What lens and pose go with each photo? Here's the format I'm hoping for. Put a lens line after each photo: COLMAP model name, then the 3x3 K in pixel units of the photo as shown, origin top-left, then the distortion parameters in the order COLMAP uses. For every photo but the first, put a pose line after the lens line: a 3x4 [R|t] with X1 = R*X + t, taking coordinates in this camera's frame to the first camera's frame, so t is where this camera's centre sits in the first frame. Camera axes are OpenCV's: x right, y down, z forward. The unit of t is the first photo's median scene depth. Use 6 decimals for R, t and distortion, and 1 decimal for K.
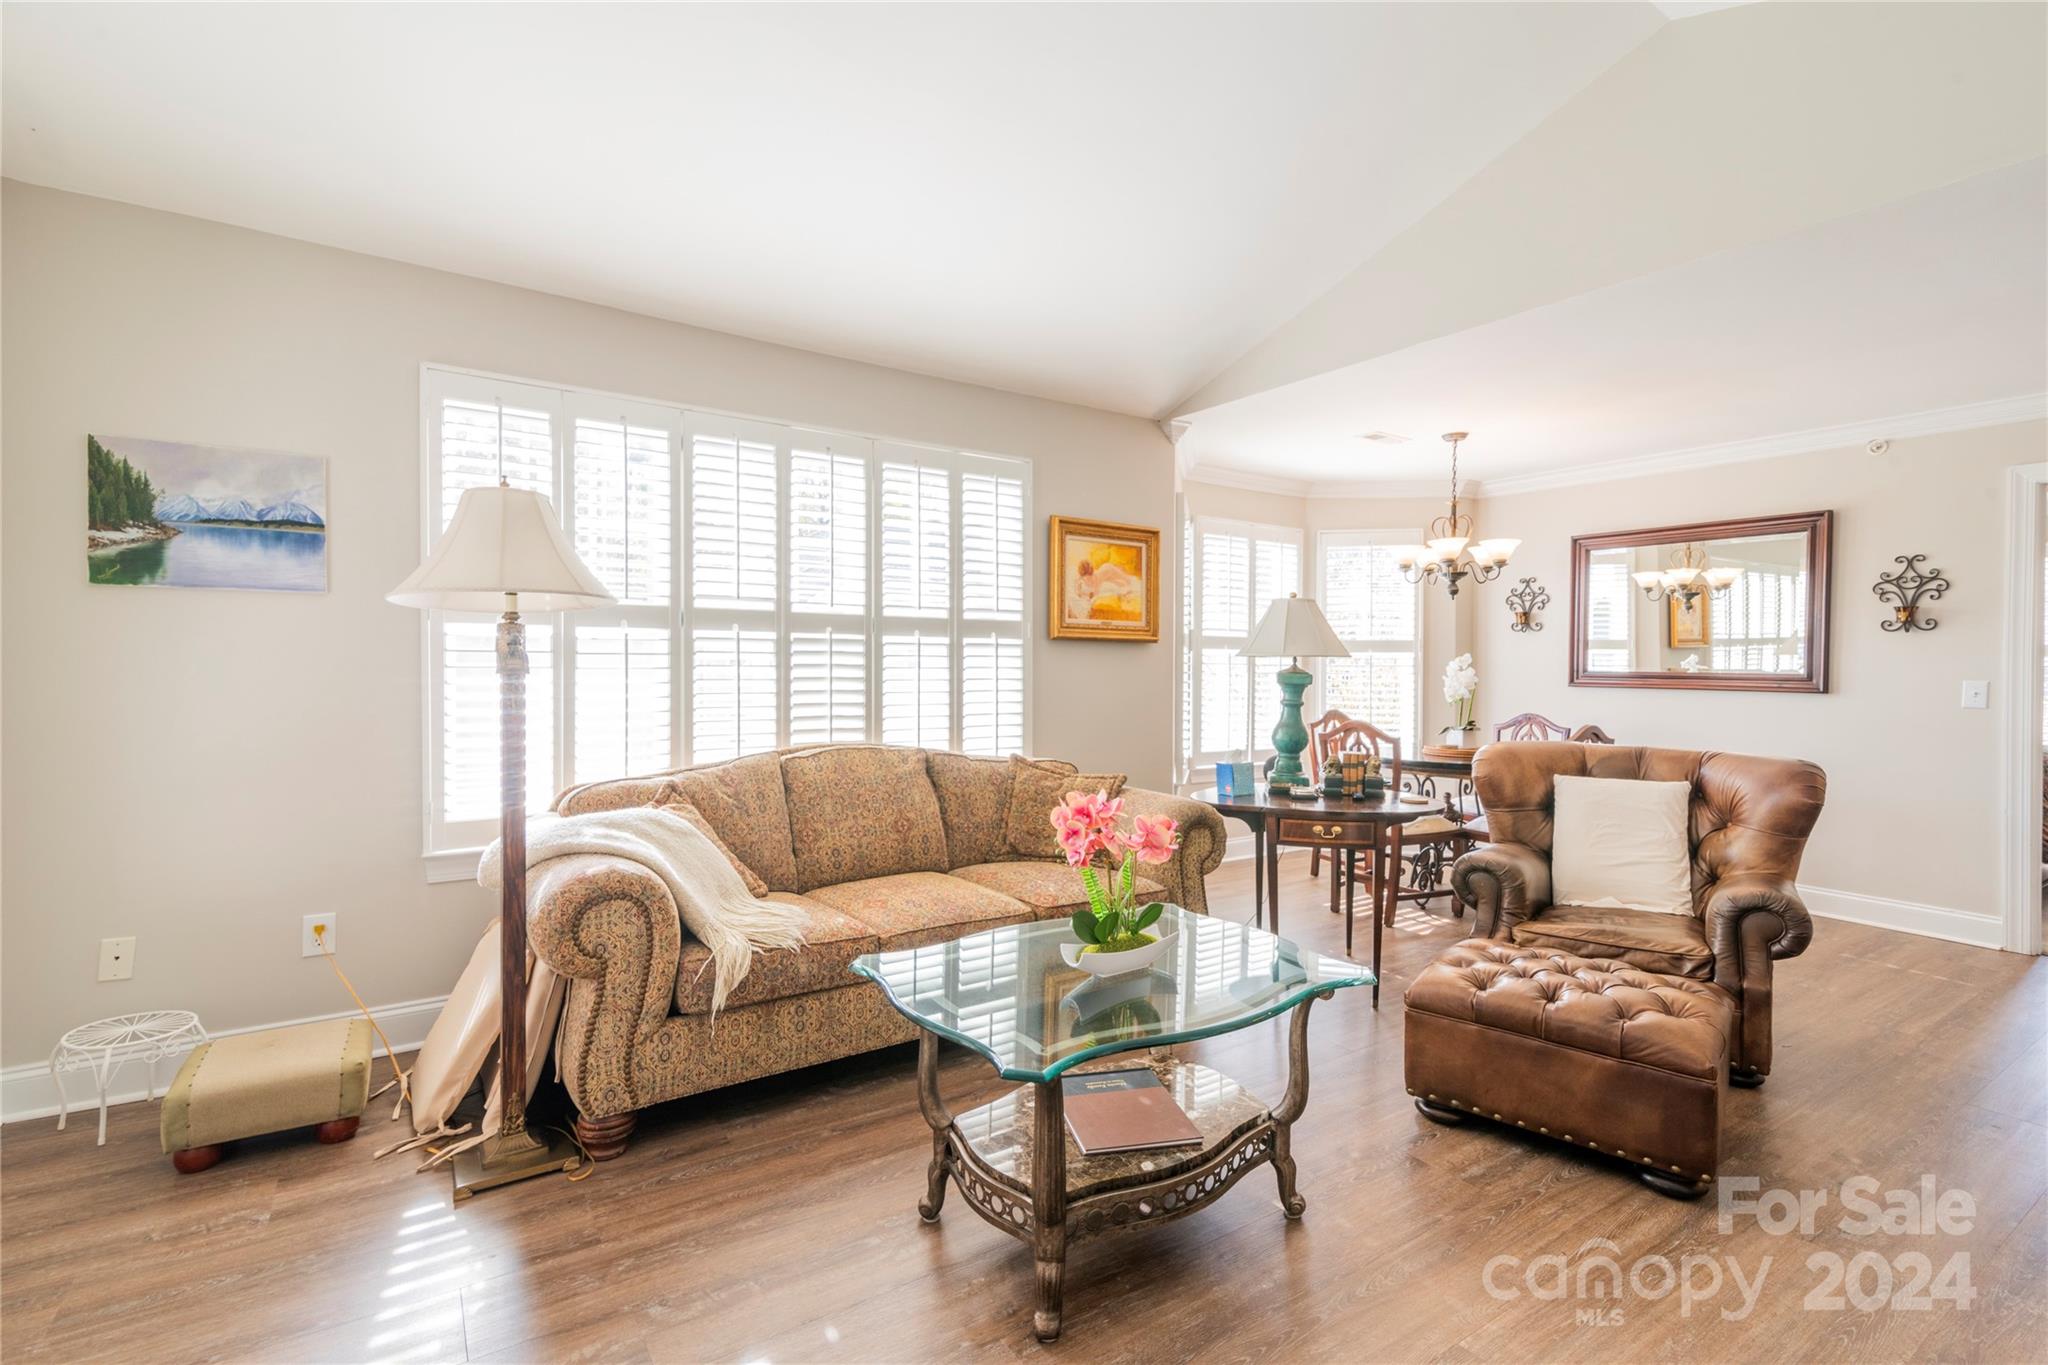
lens RADIAL K [[946.9, 0, 1024.0], [0, 946.9, 682.5], [0, 0, 1]] dist [-0.000671, 0.000111]
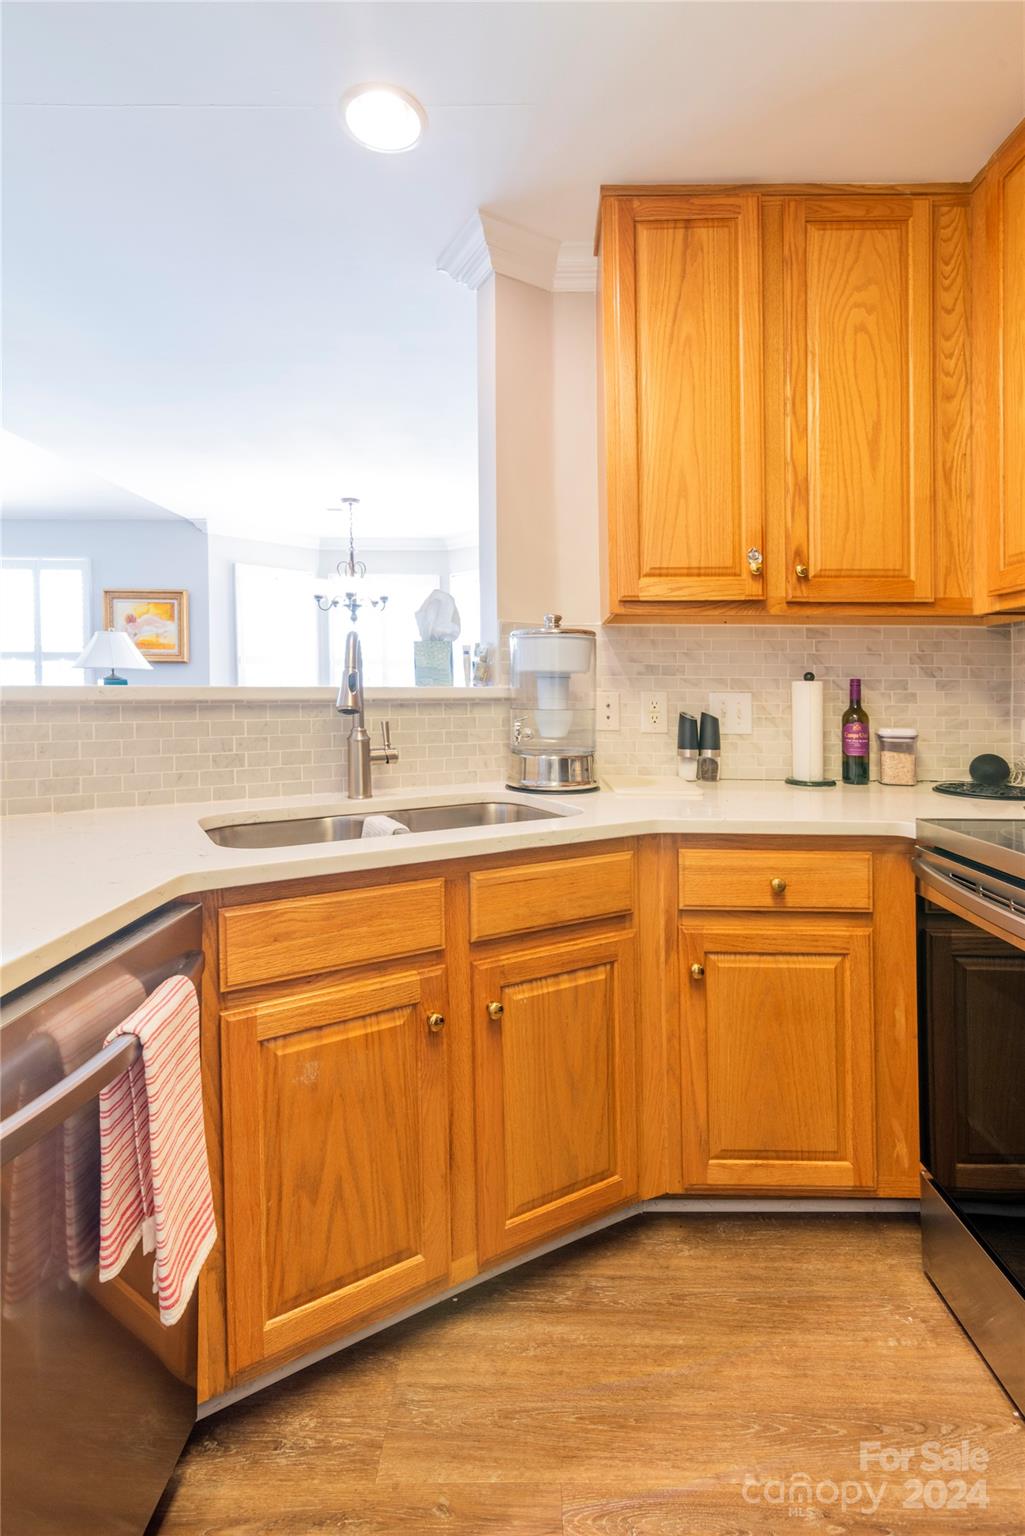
lens RADIAL K [[710.2, 0, 519.7], [0, 710.2, 727.3], [0, 0, 1]] dist [-0.000671, 0.000111]
pose [[0.829605, 0.027872, -0.557655, 1.445265], [-0.010212, 0.999344, 0.034756, 0.021047], [0.558258, -0.023139, 0.829345, 0.378500]]
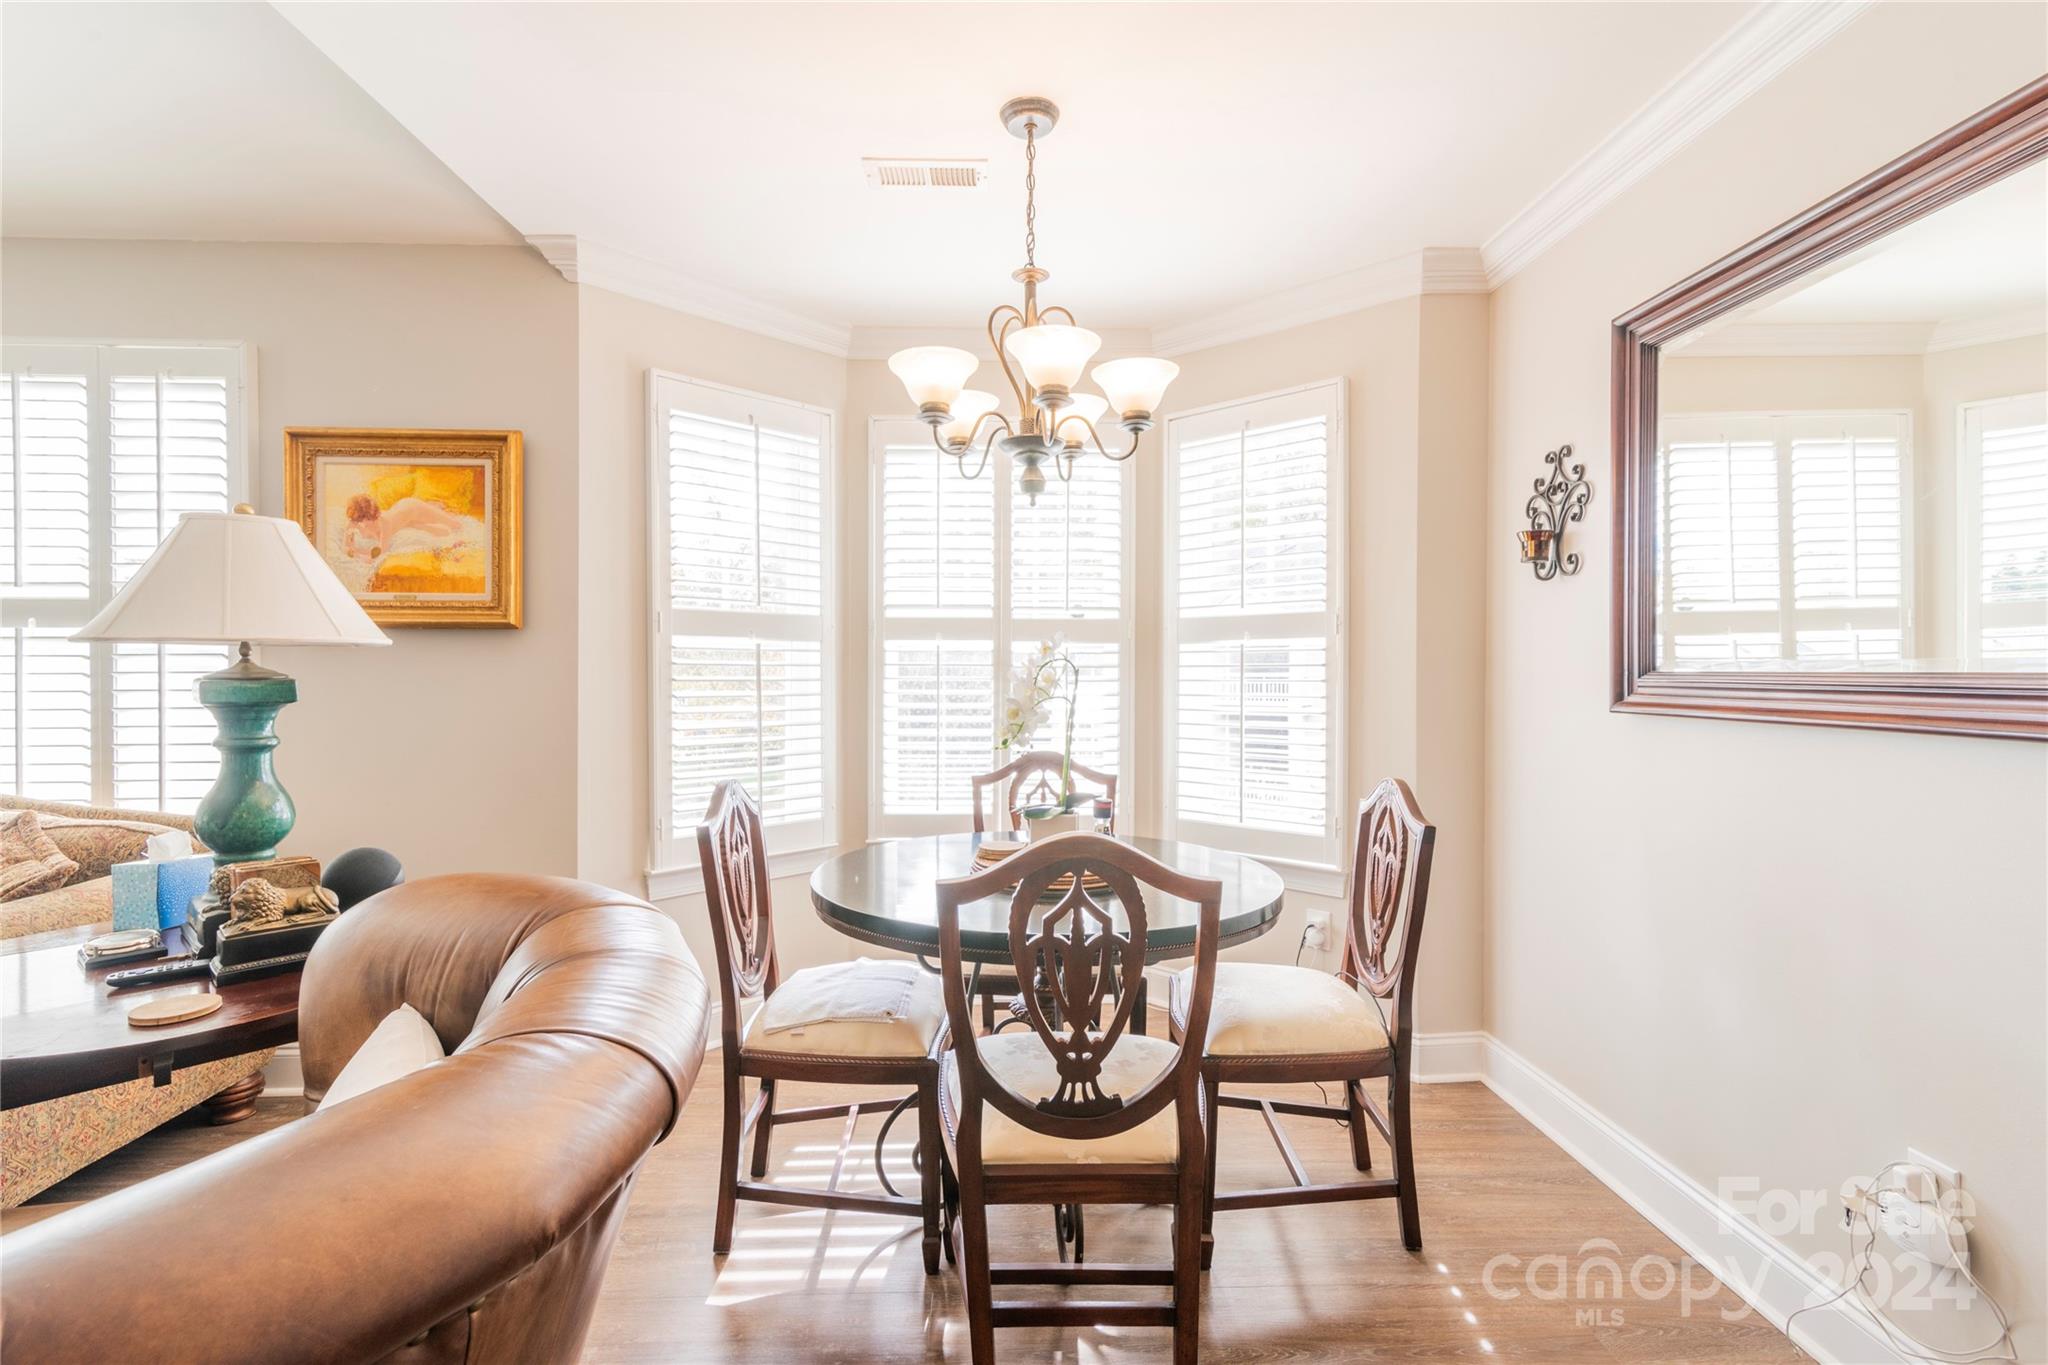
lens RADIAL K [[937.8, 0, 1024.0], [0, 937.8, 682.5], [0, 0, 1]] dist [0.004405, 0.000254]
pose [[0.845281, -0.002245, -0.534317, 0.816443], [-0.003995, 0.999937, -0.010523, -0.004422], [0.534307, 0.011030, 0.845218, 0.782027]]
